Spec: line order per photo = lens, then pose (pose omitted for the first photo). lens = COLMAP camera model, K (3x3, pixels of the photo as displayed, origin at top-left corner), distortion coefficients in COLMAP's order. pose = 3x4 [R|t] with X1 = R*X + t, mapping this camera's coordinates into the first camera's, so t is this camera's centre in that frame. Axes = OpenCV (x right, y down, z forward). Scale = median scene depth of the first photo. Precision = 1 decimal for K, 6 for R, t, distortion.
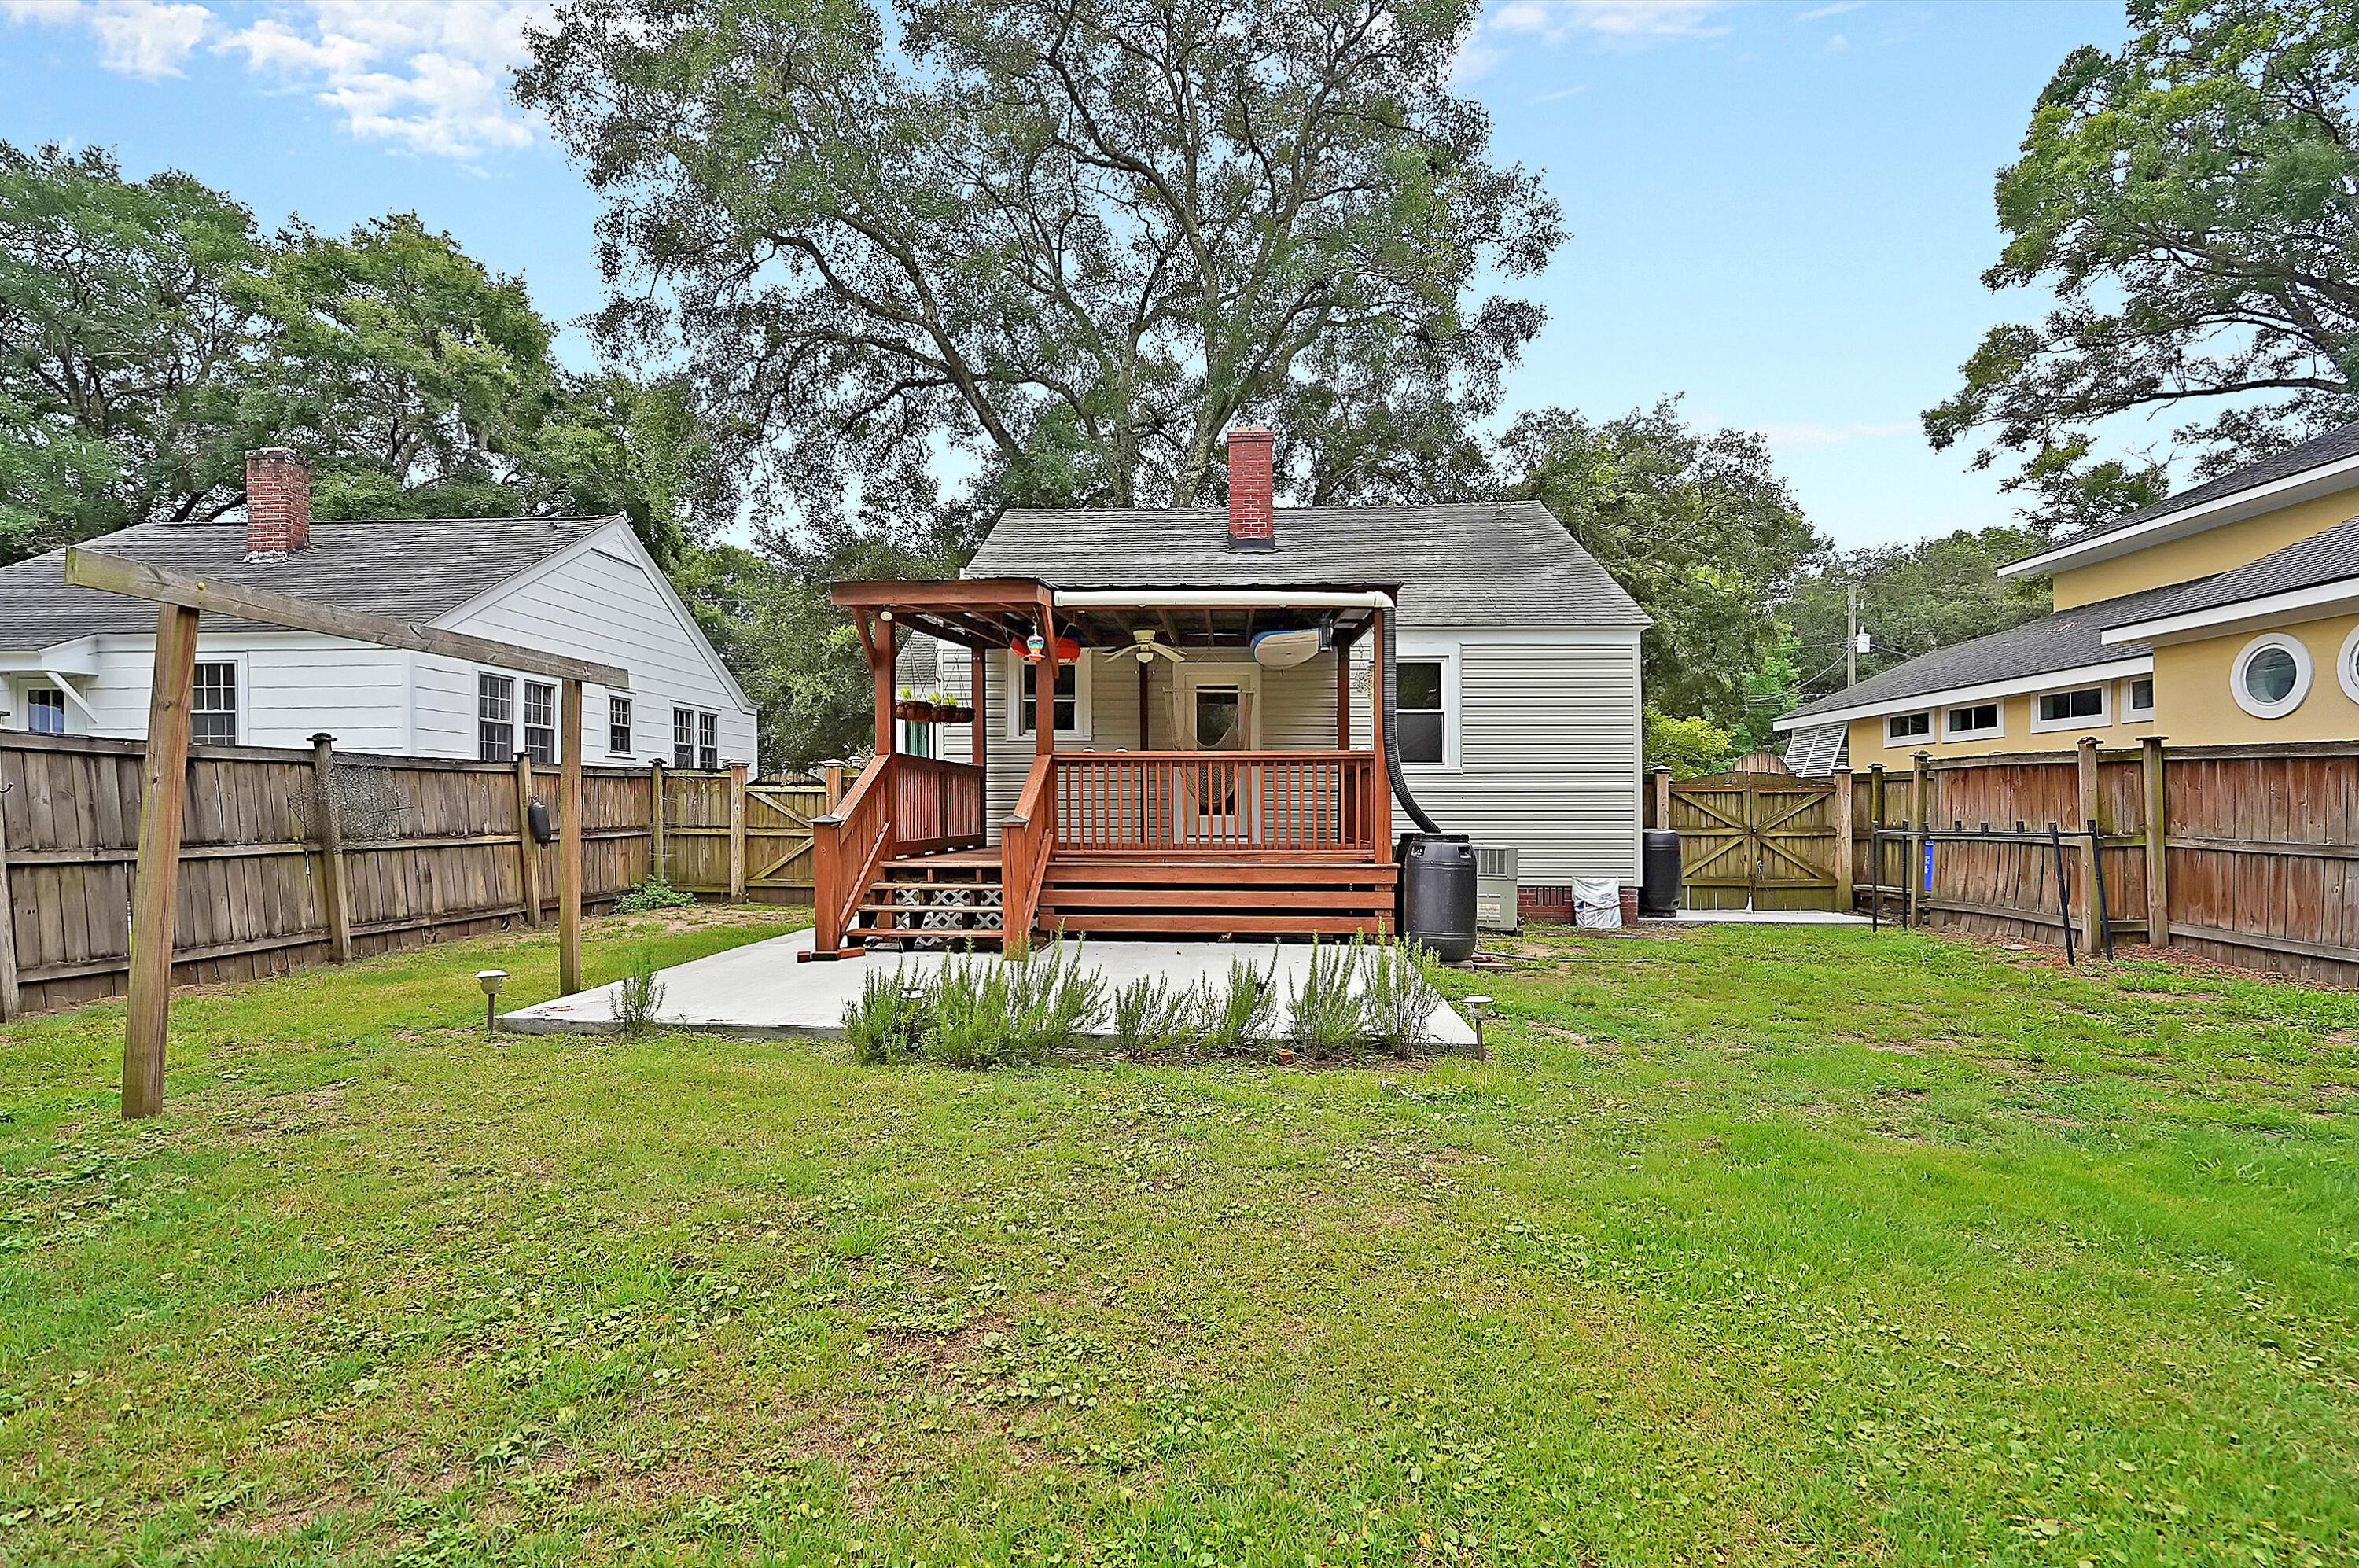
lens RADIAL K [[1106.7, 0, 1157.0], [0, 1106.7, 815.3], [0, 0, 1]] dist [-0.003589, -0.000040]
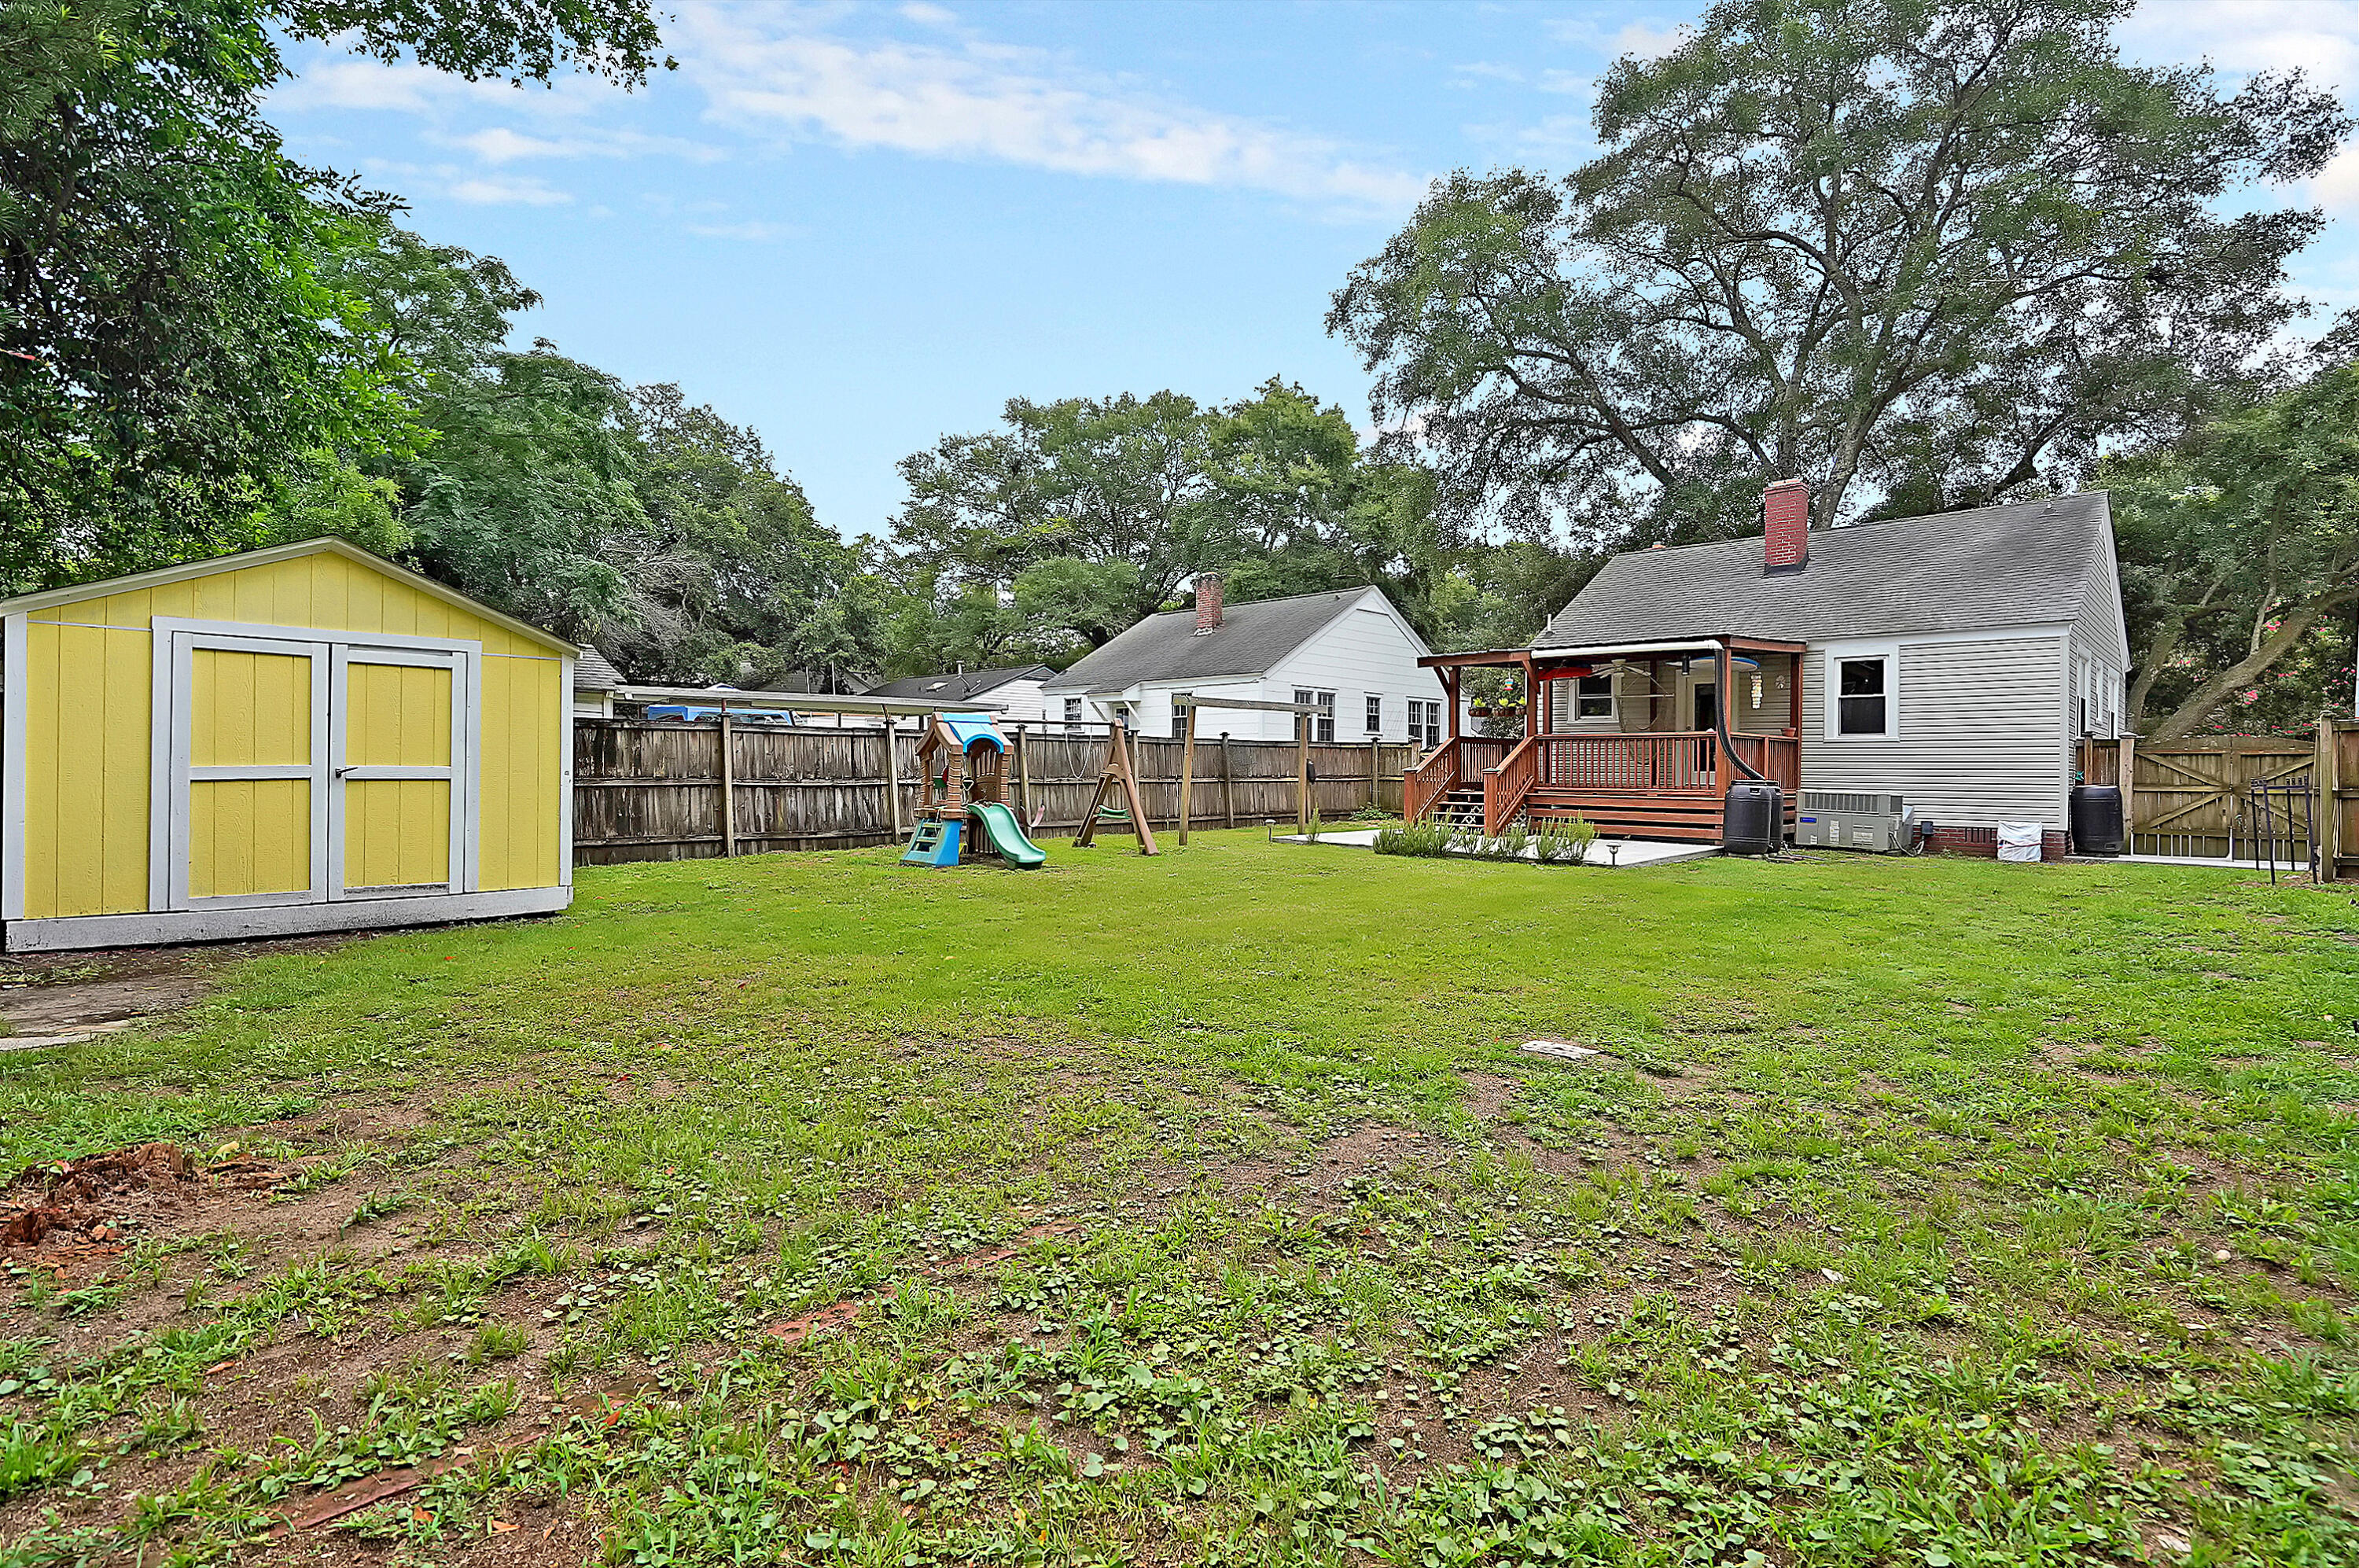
lens RADIAL K [[1118.5, 0, 1176.9], [0, 1118.5, 753.8], [0, 0, 1]] dist [-0.012742, -0.000432]
pose [[0.768033, -0.002608, -0.640406, 0.308274], [-0.009617, 0.999832, -0.015606, 0.004746], [0.640339, 0.018145, 0.767878, -0.398688]]
